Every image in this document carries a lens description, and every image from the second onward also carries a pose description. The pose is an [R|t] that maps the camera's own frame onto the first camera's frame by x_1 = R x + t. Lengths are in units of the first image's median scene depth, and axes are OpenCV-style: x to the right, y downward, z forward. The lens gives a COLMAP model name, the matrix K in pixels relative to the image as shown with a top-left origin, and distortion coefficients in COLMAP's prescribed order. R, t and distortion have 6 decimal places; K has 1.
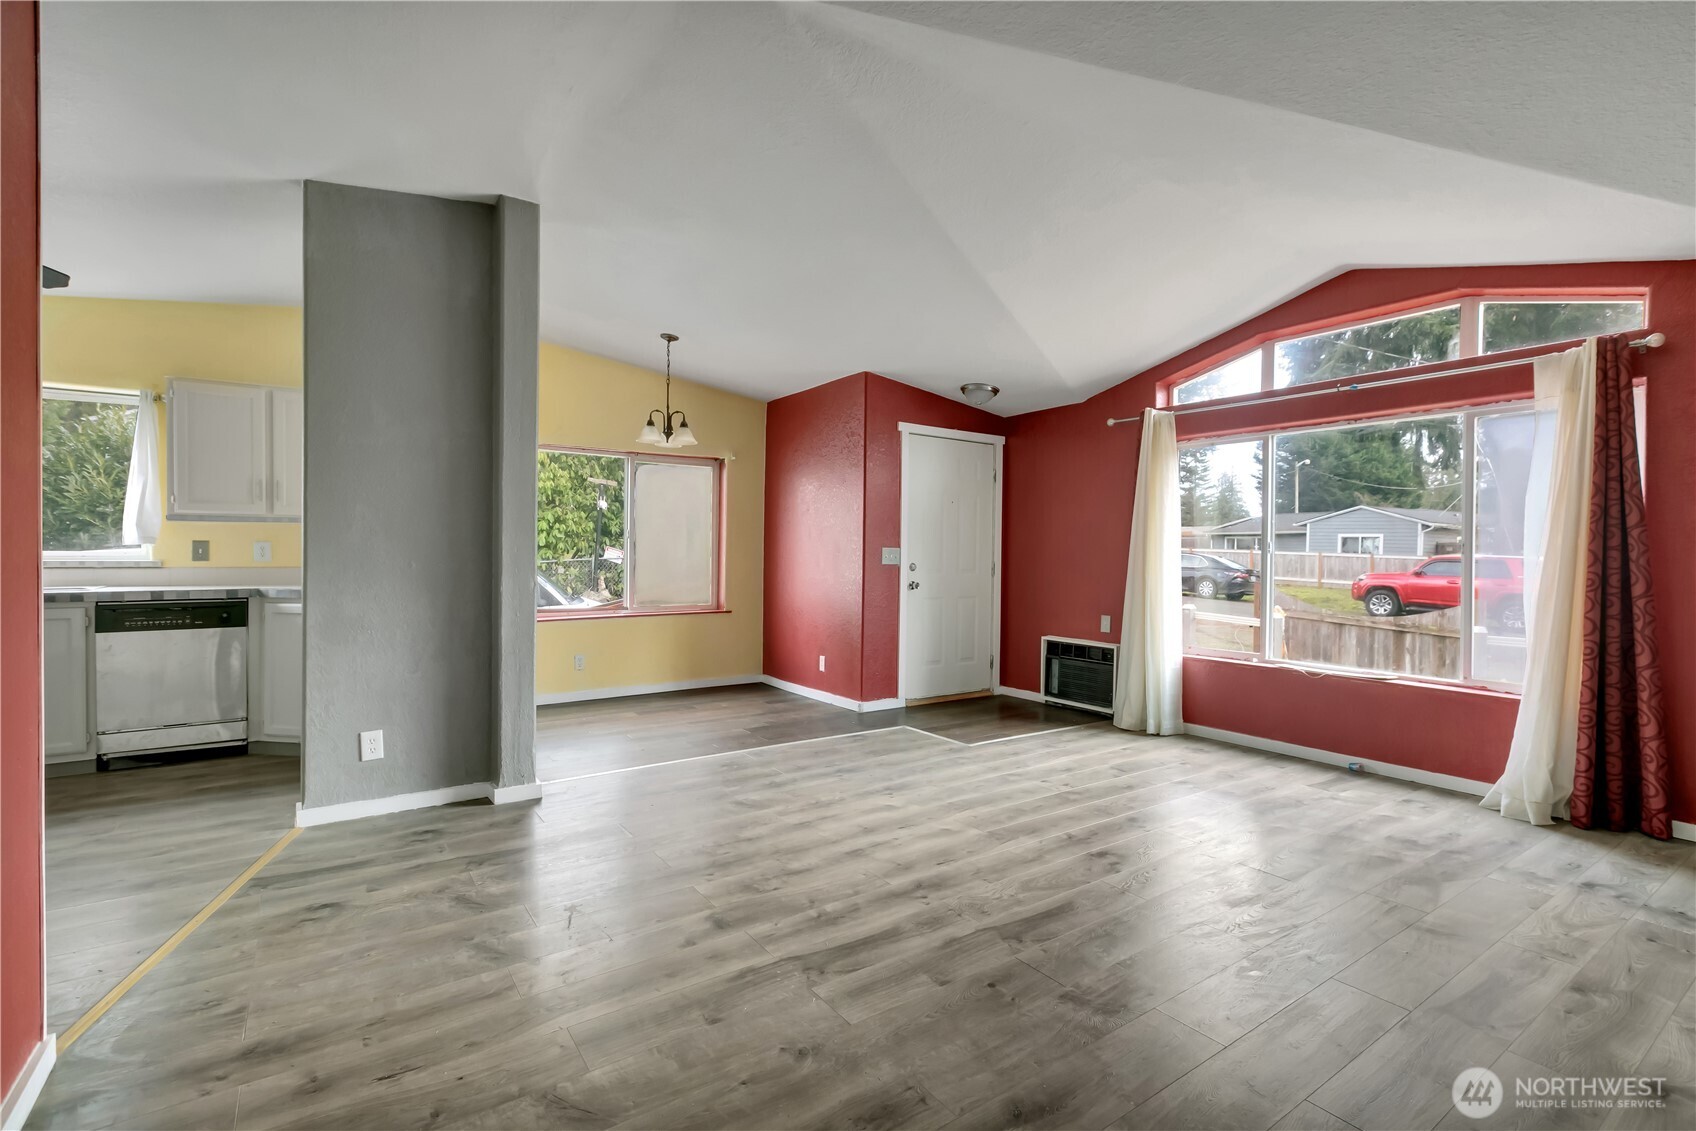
lens RADIAL K [[787.9, 0, 852.1], [0, 787.9, 560.2], [0, 0, 1]] dist [-0.000631, -0.000328]
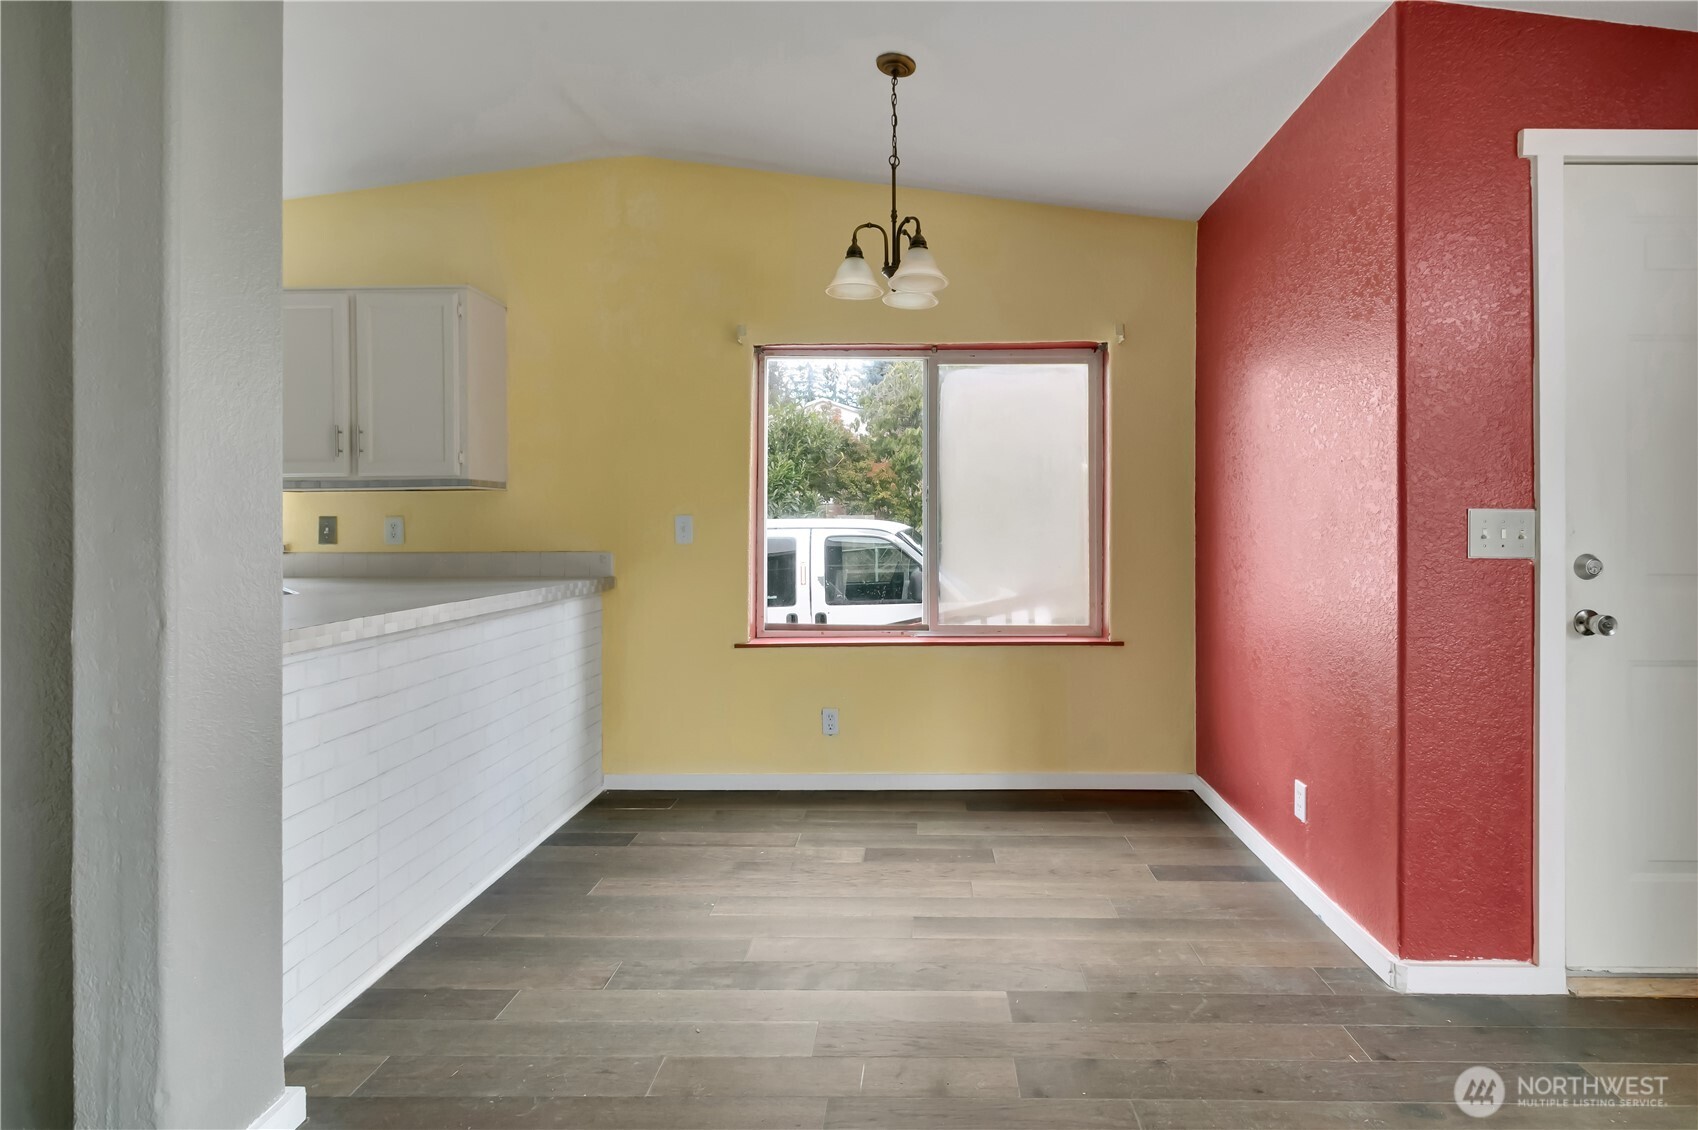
lens RADIAL K [[788.9, 0, 919.5], [0, 788.9, 512.6], [0, 0, 1]] dist [-0.000631, -0.000328]
pose [[0.816089, -0.018180, -0.577640, 0.056956], [0.001723, 0.999577, -0.029024, -0.006957], [0.577924, 0.022691, 0.815775, 0.815473]]
